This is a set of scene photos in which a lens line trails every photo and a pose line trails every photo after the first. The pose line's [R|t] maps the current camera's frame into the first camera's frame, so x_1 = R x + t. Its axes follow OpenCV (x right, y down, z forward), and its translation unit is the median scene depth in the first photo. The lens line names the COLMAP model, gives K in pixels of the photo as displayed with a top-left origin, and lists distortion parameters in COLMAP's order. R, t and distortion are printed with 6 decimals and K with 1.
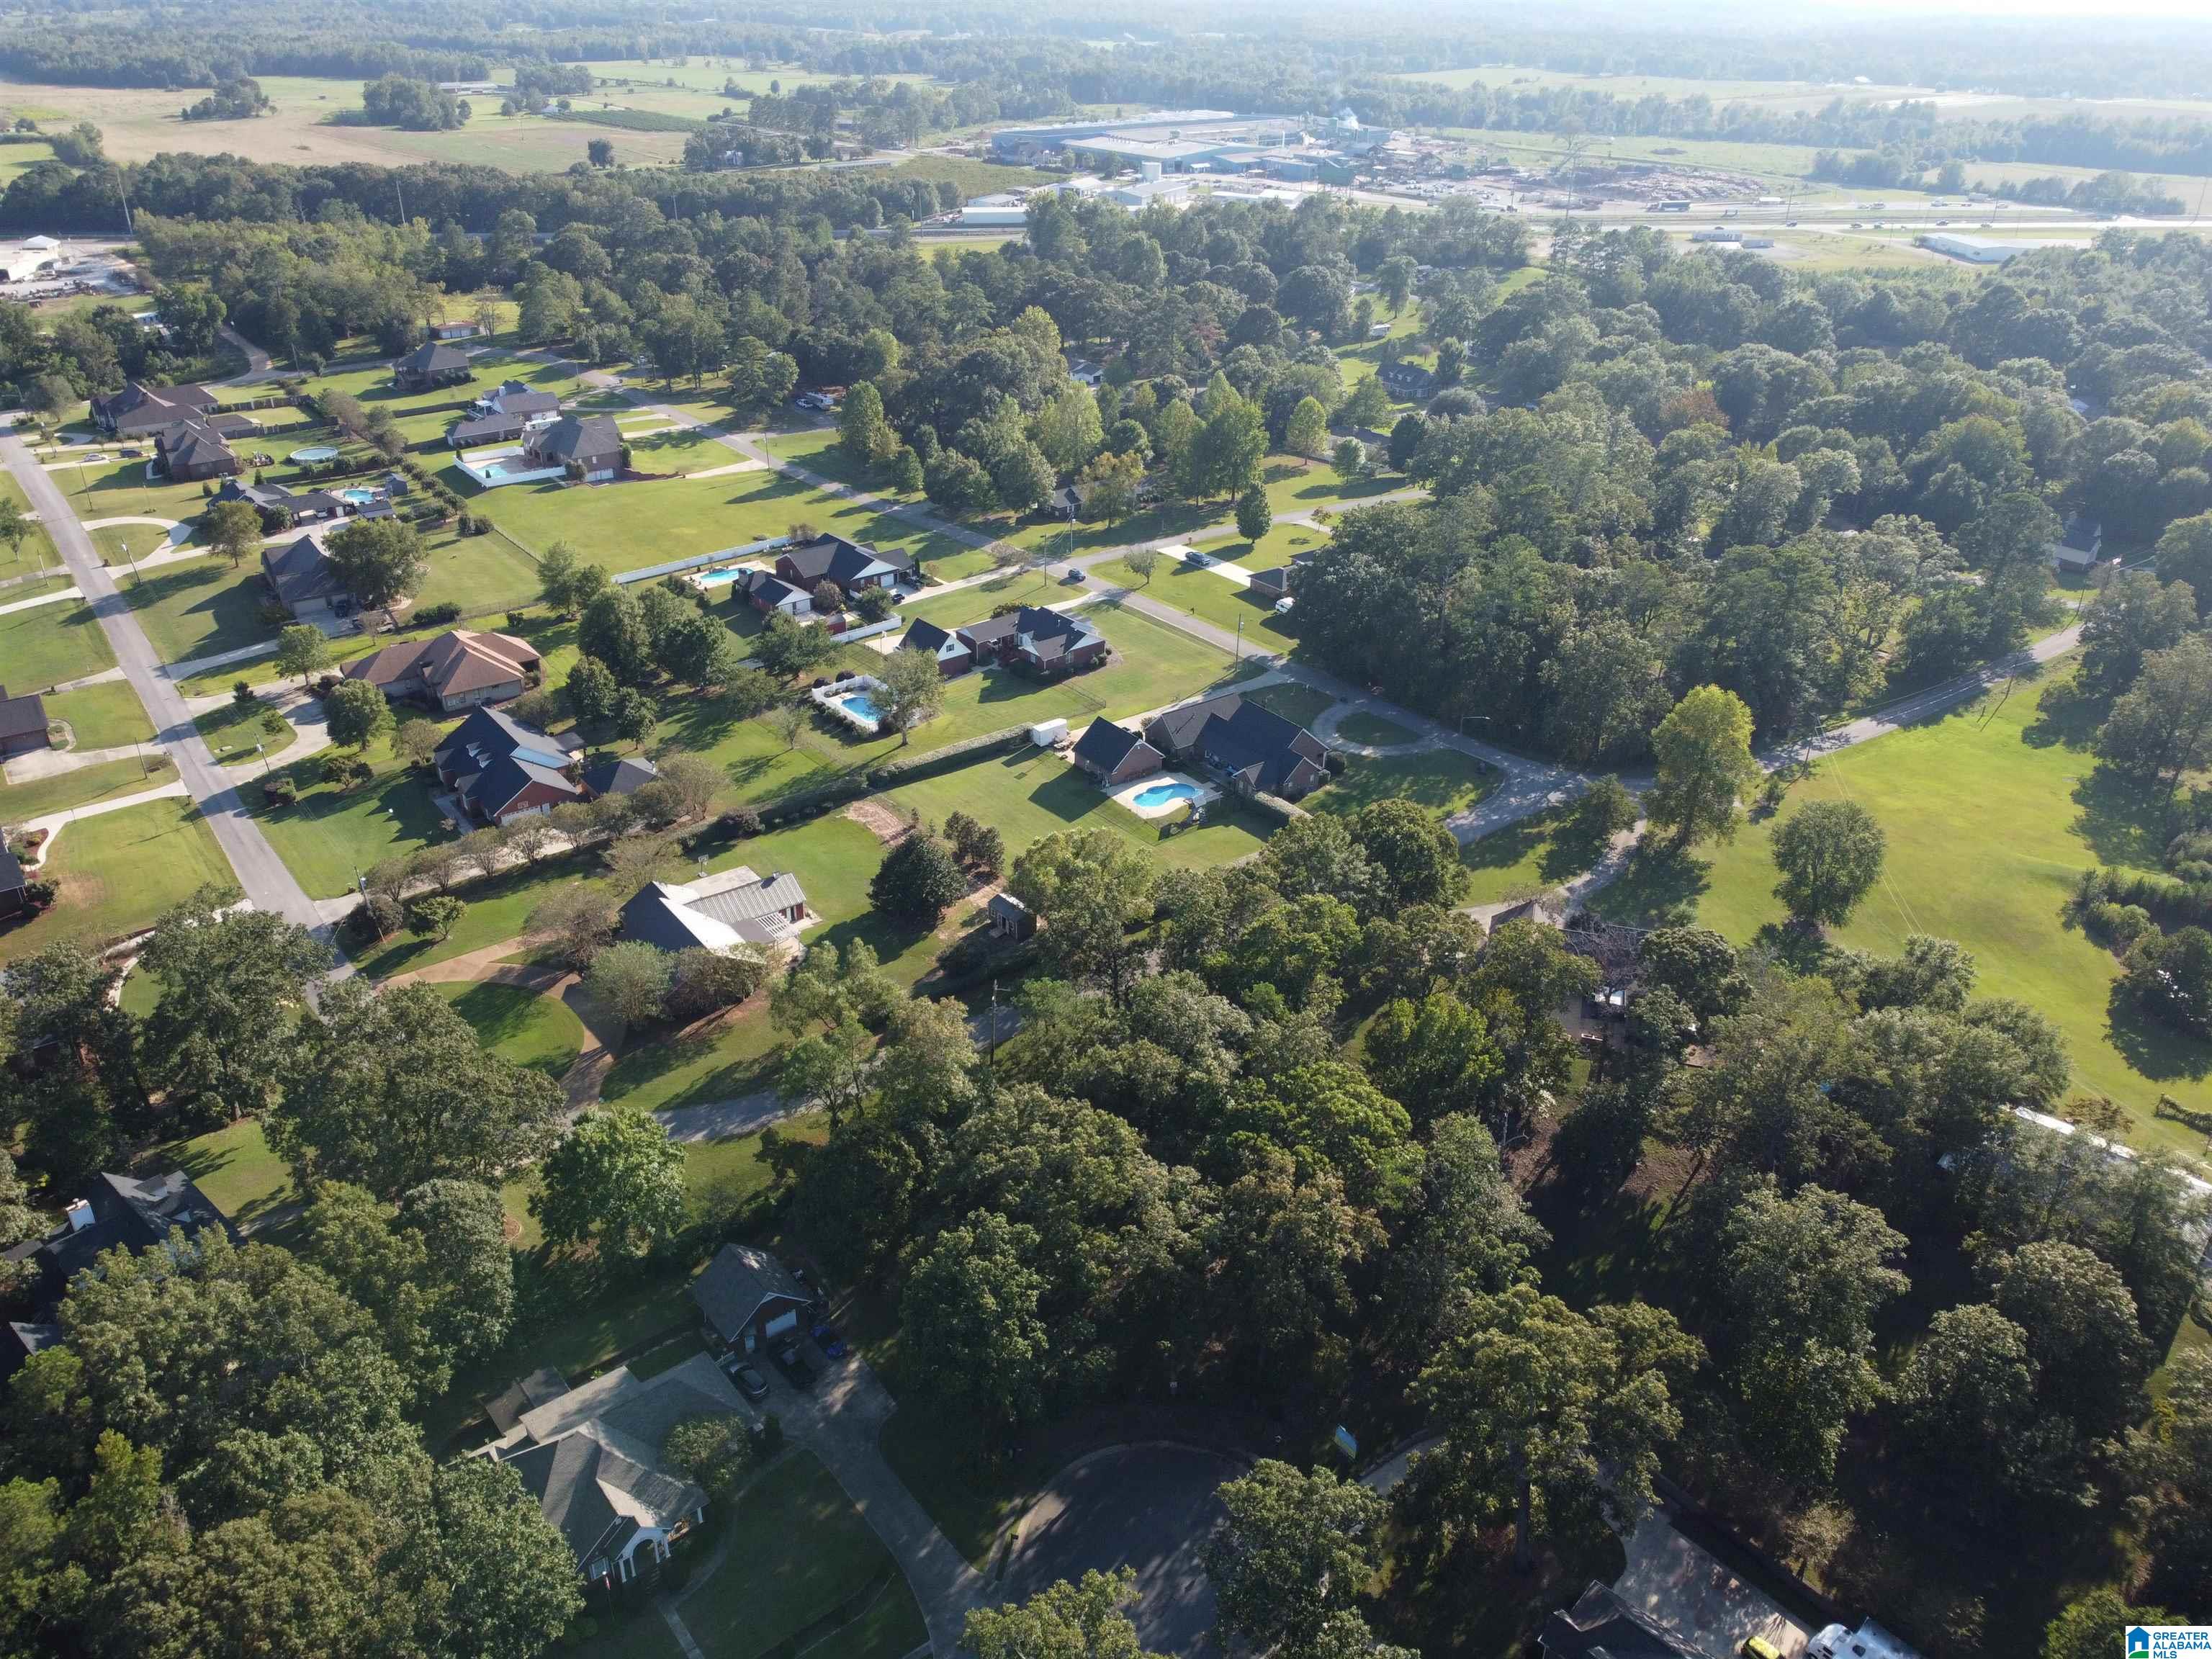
lens RADIAL K [[1663.5, 0, 1112.8], [0, 1663.5, 848.1], [0, 0, 1]] dist [0.001857, -0.008408]
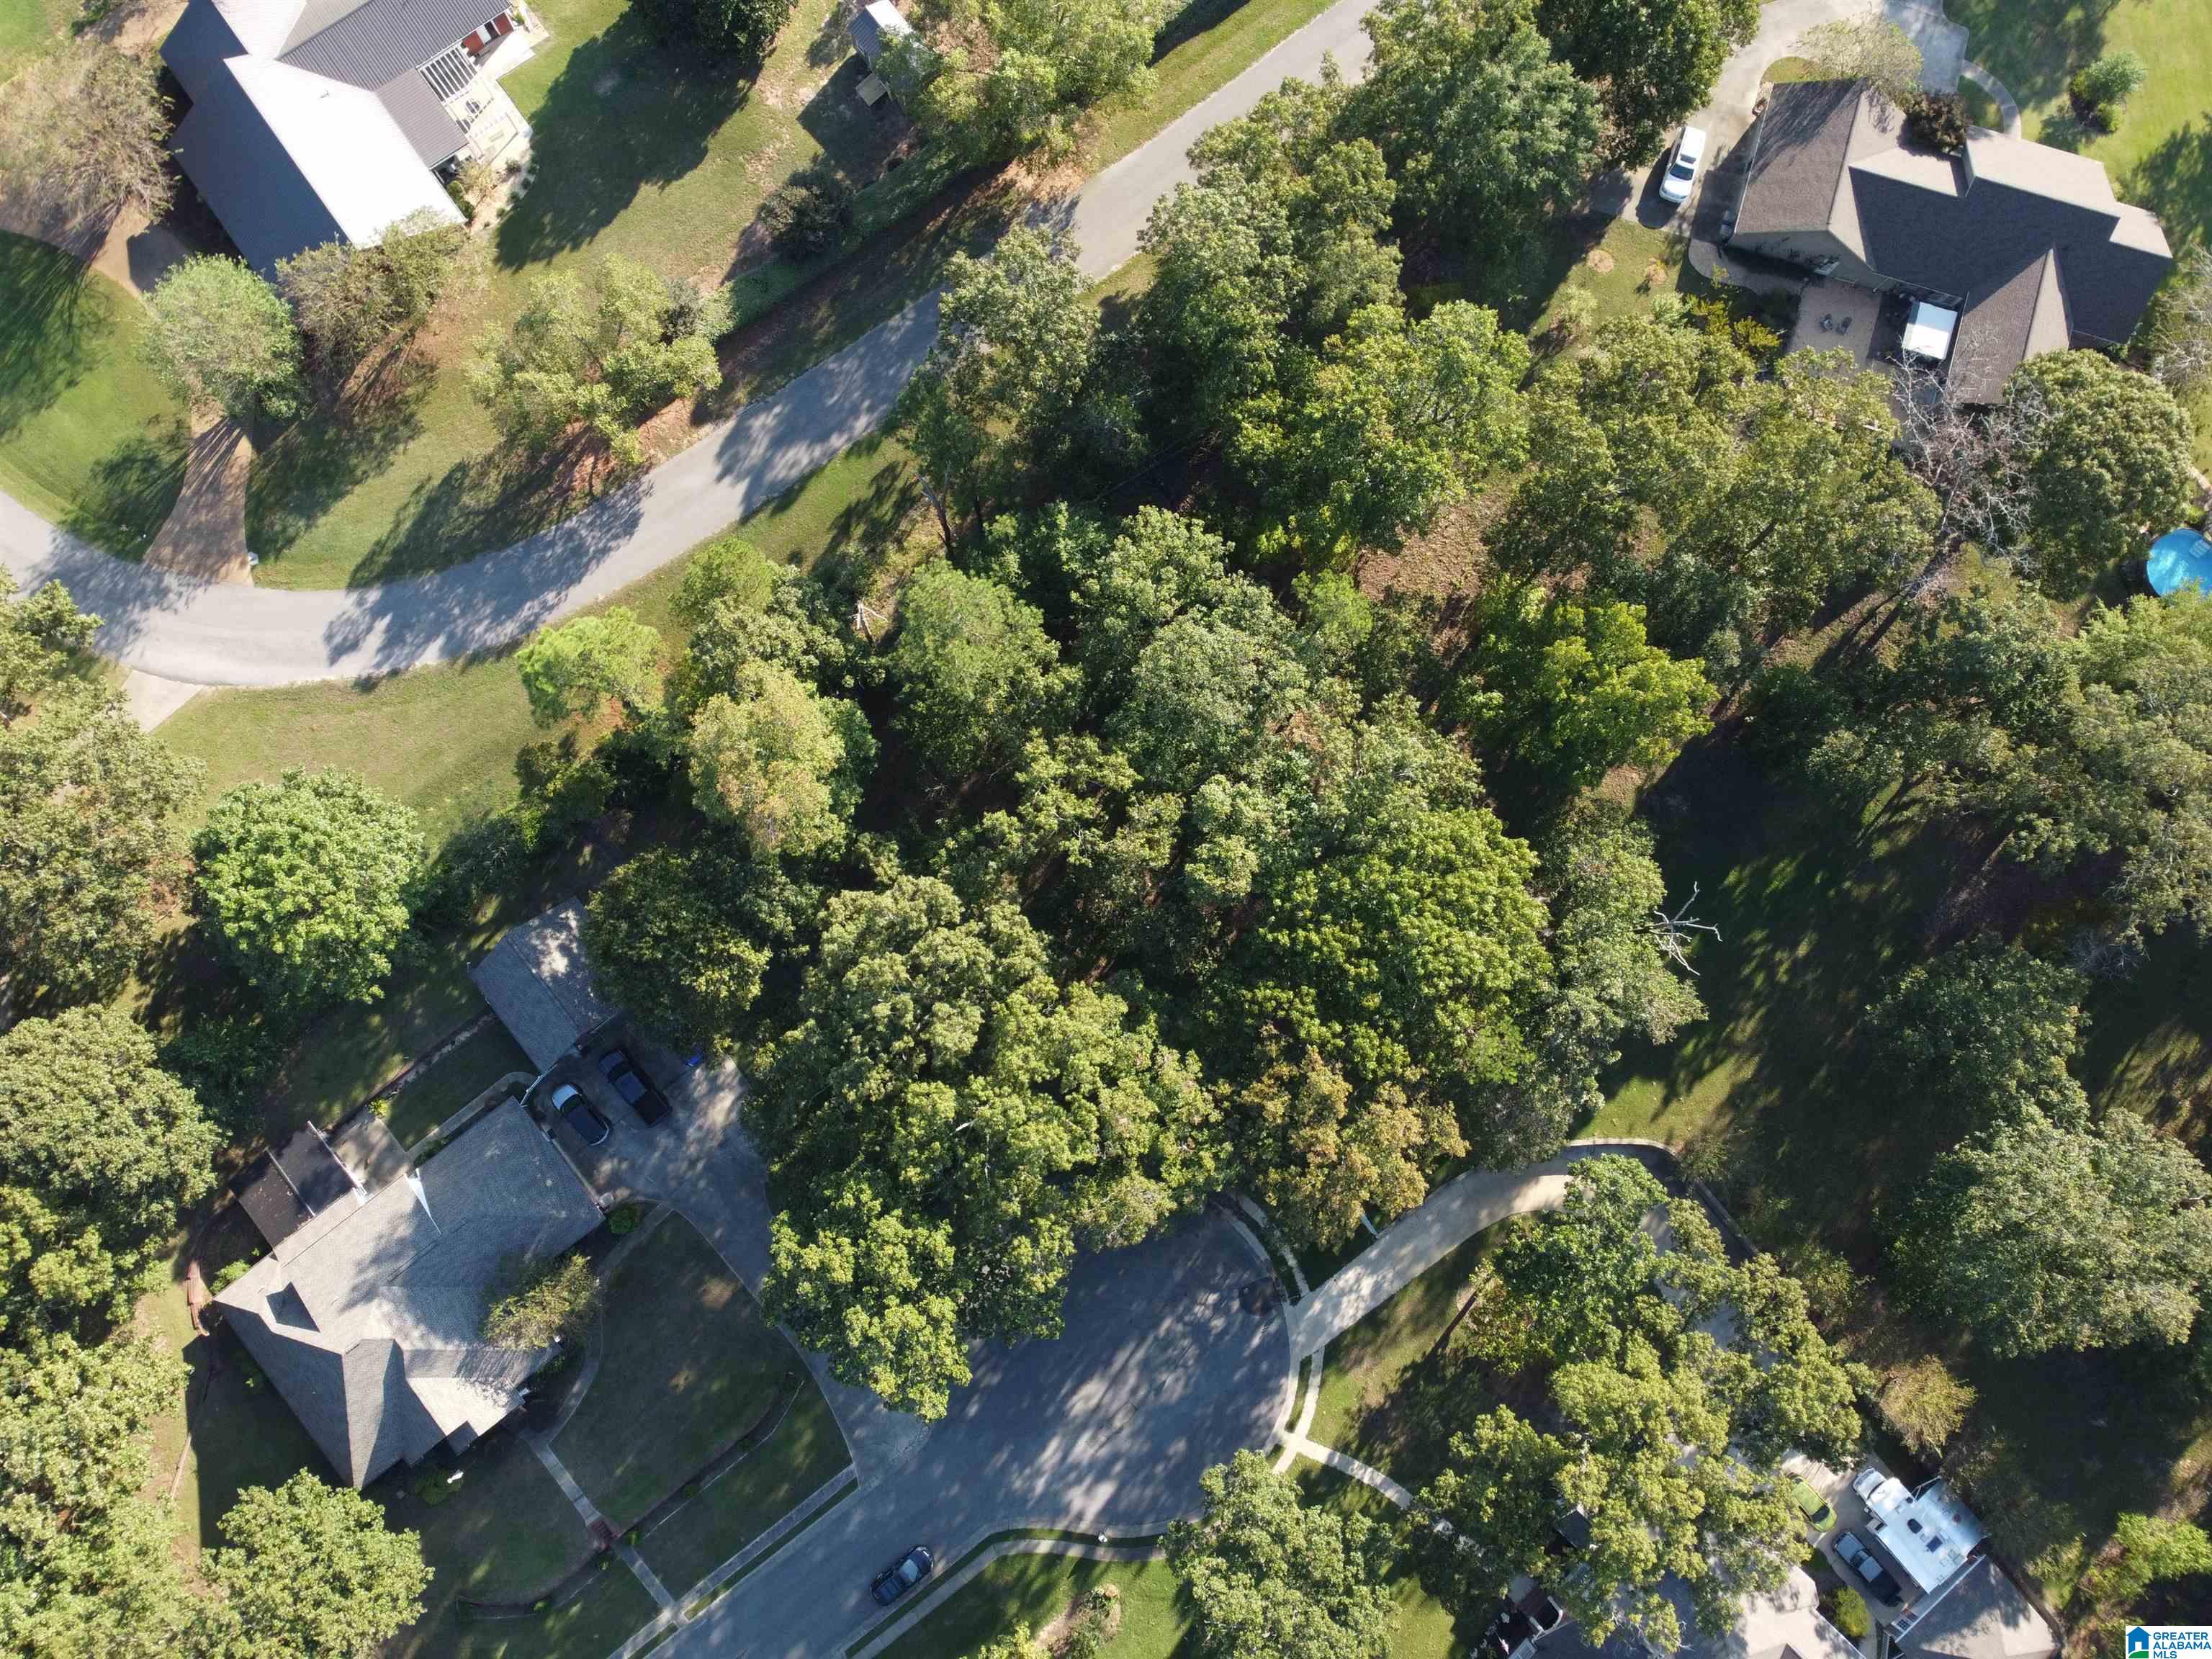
lens RADIAL K [[1663.5, 0, 1109.4], [0, 1663.5, 834.1], [0, 0, 1]] dist [0.001857, -0.008408]
pose [[0.999879, 0.012004, 0.009889, 0.007113], [-0.014946, 0.565801, 0.824407, -0.264622], [0.004301, -0.824455, 0.565912, 0.483215]]
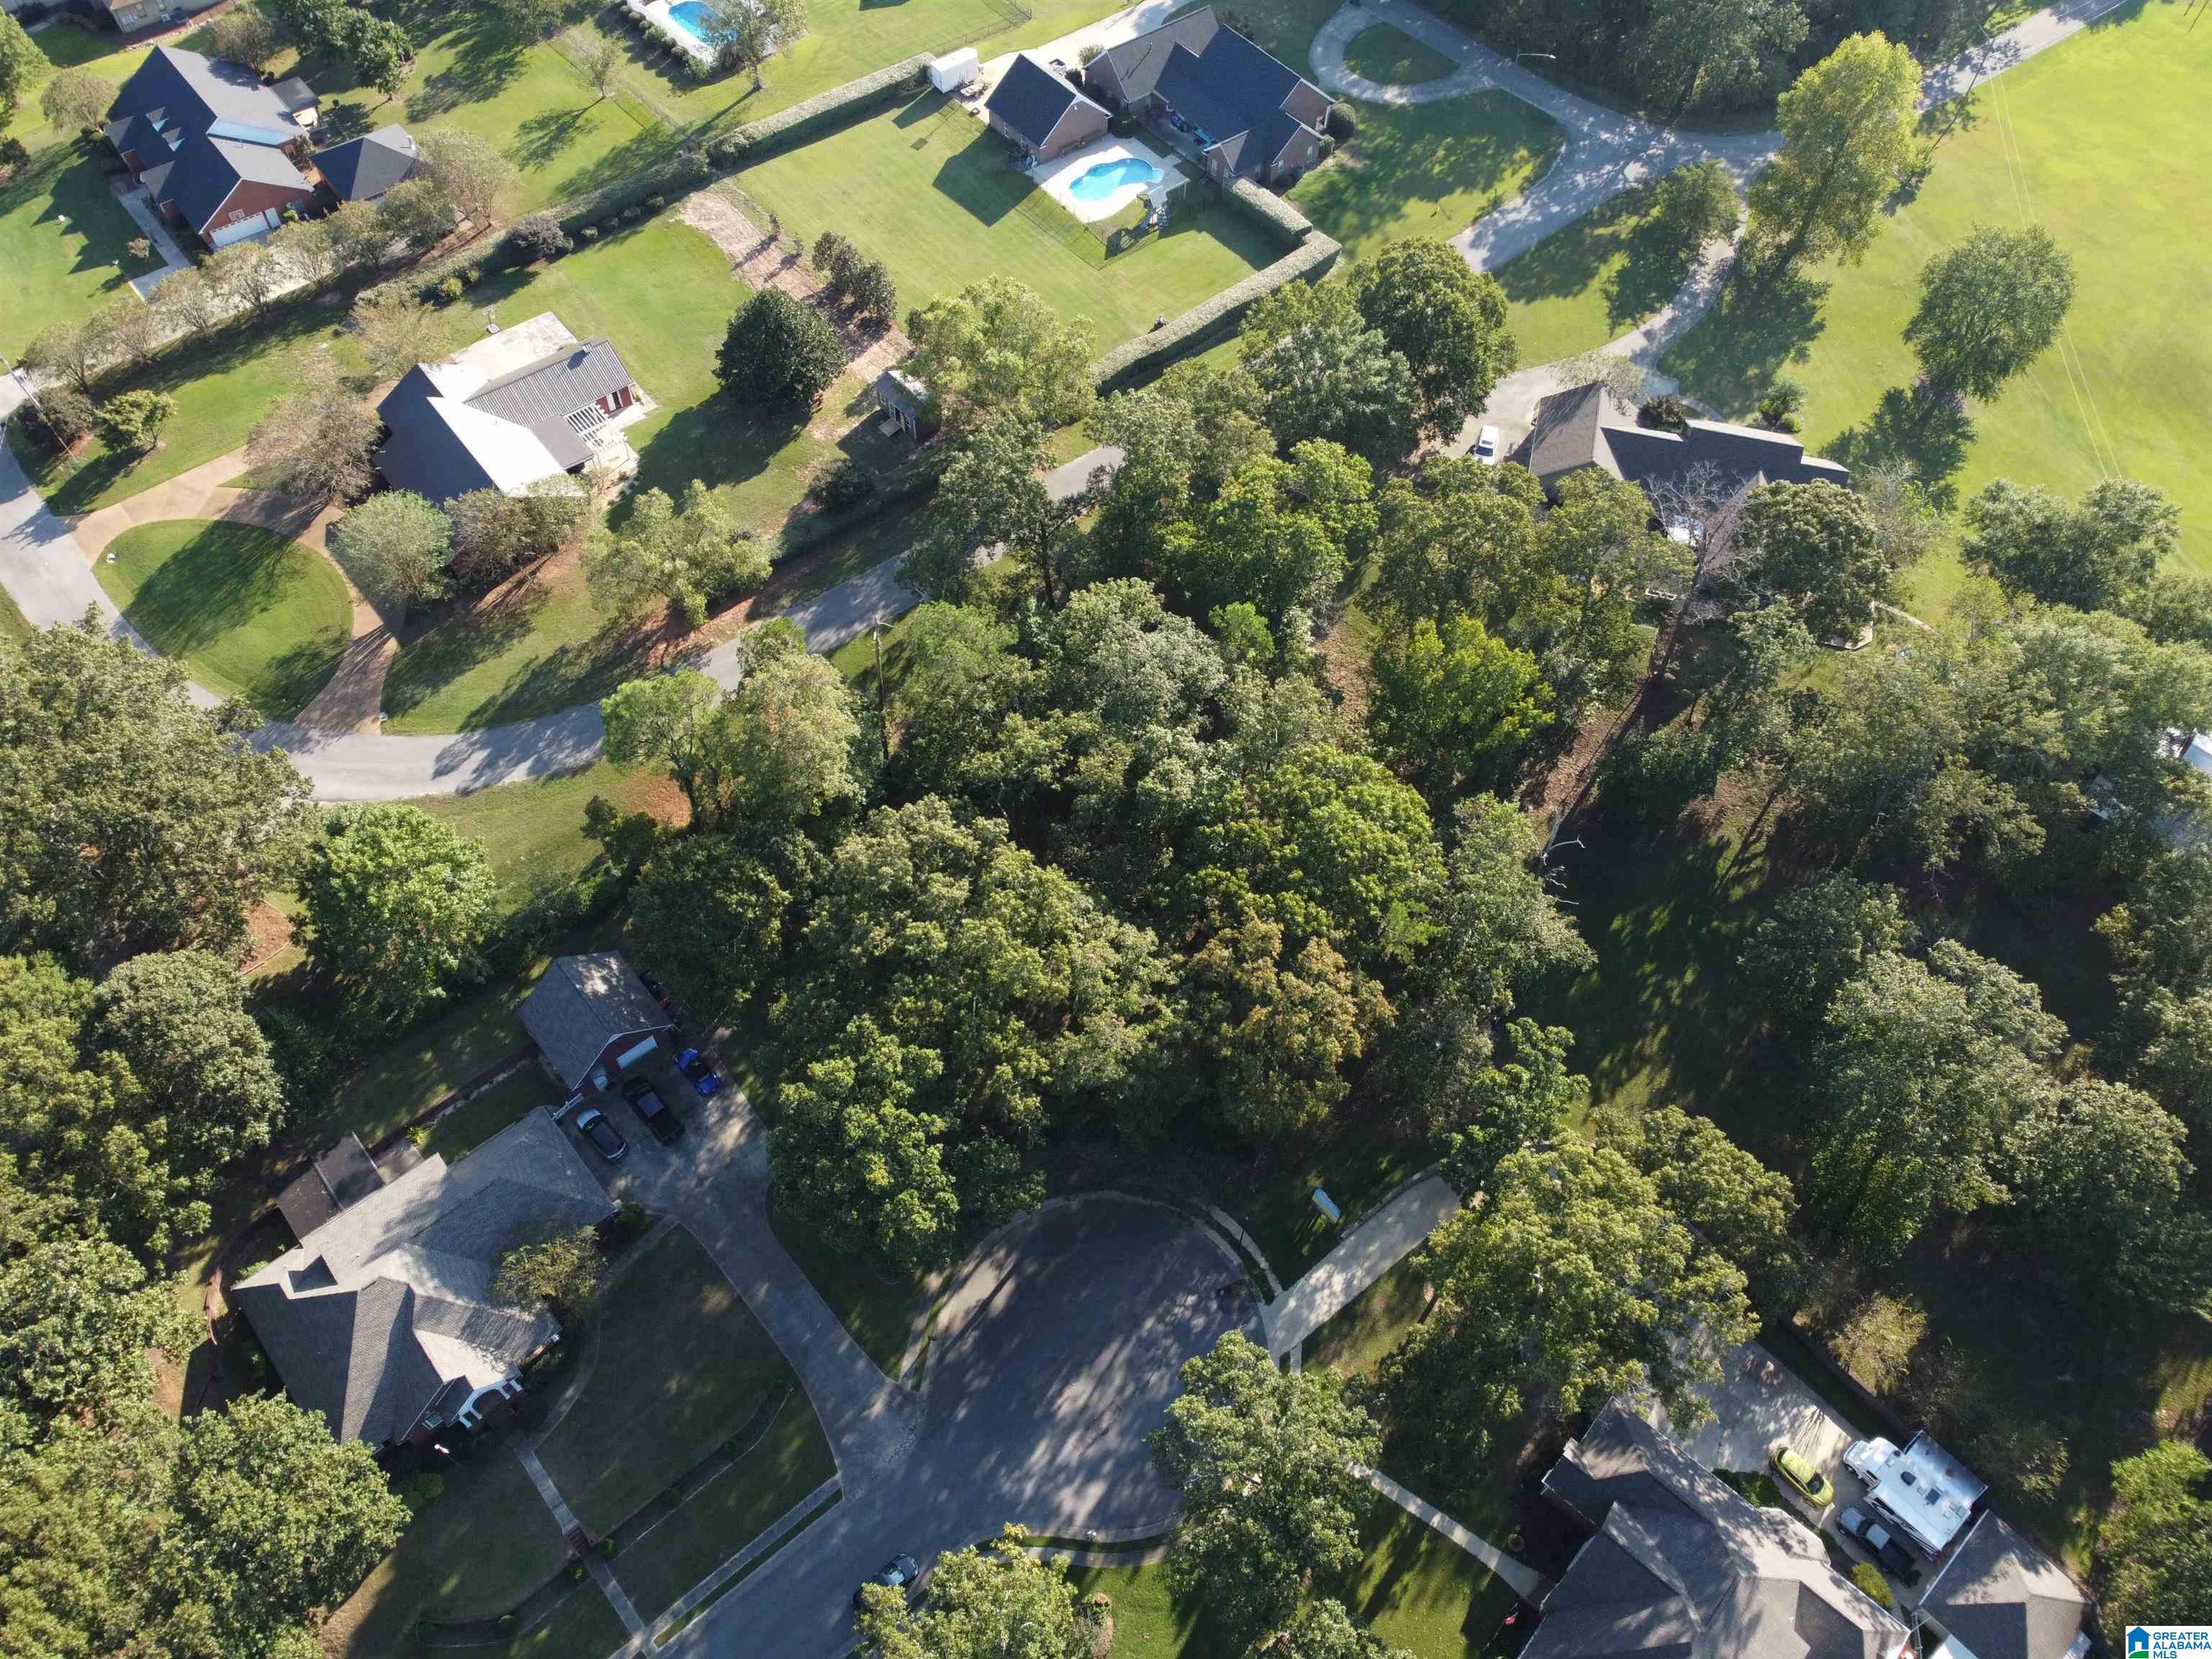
lens RADIAL K [[1663.5, 0, 1116.2], [0, 1663.5, 834.1], [0, 0, 1]] dist [0.001857, -0.008408]
pose [[0.999580, -0.019034, 0.021839, 0.013194], [0.006839, 0.887594, 0.460576, -0.132431], [-0.028151, -0.460234, 0.887351, 0.237541]]
